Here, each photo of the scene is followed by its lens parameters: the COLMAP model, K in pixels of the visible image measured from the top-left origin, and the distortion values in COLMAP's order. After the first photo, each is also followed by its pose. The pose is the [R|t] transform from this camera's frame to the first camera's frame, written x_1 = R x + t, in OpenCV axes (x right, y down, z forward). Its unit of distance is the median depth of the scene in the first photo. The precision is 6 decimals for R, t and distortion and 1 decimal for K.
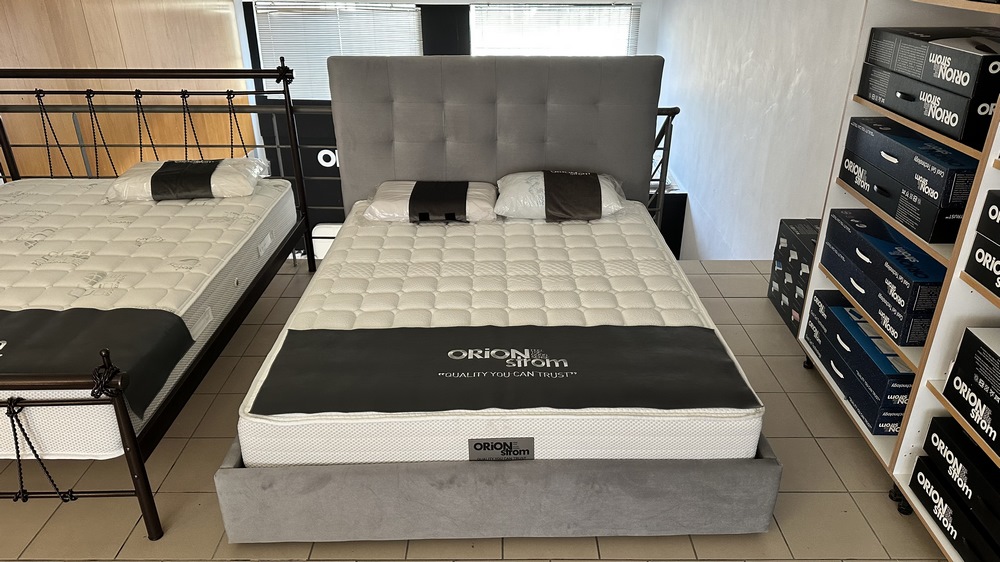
lens RADIAL K [[701.6, 0, 497.1], [0, 701.6, 286.8], [0, 0, 1]] dist [0.066874, -0.088698]
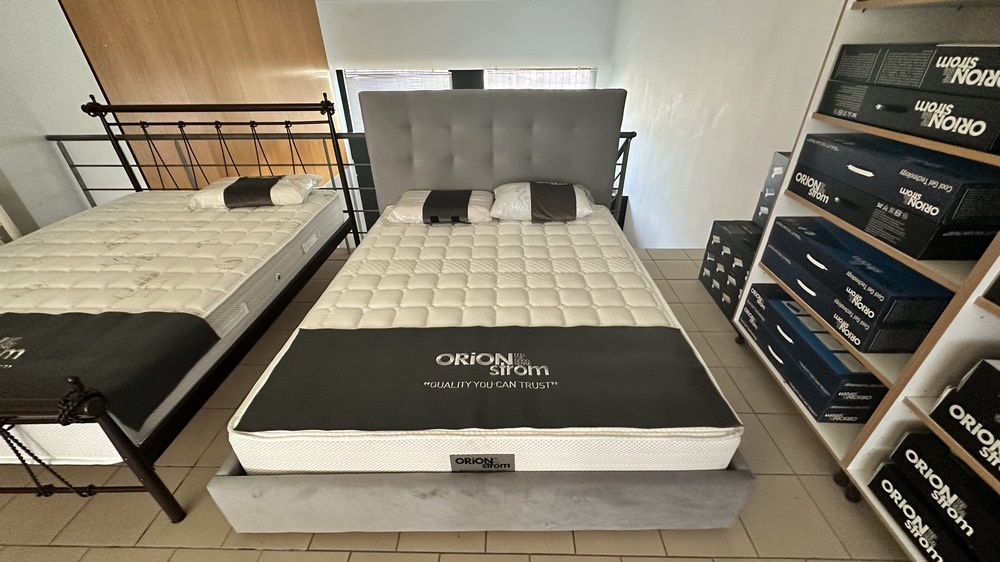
lens RADIAL K [[389.2, 0, 496.8], [0, 389.2, 282.2], [0, 0, 1]] dist [-0.000670, 0.000733]
pose [[0.999665, 0.002610, -0.025742, 0.034127], [-0.000164, 0.995521, 0.094538, -0.070812], [0.025874, -0.094502, 0.995188, 0.387696]]
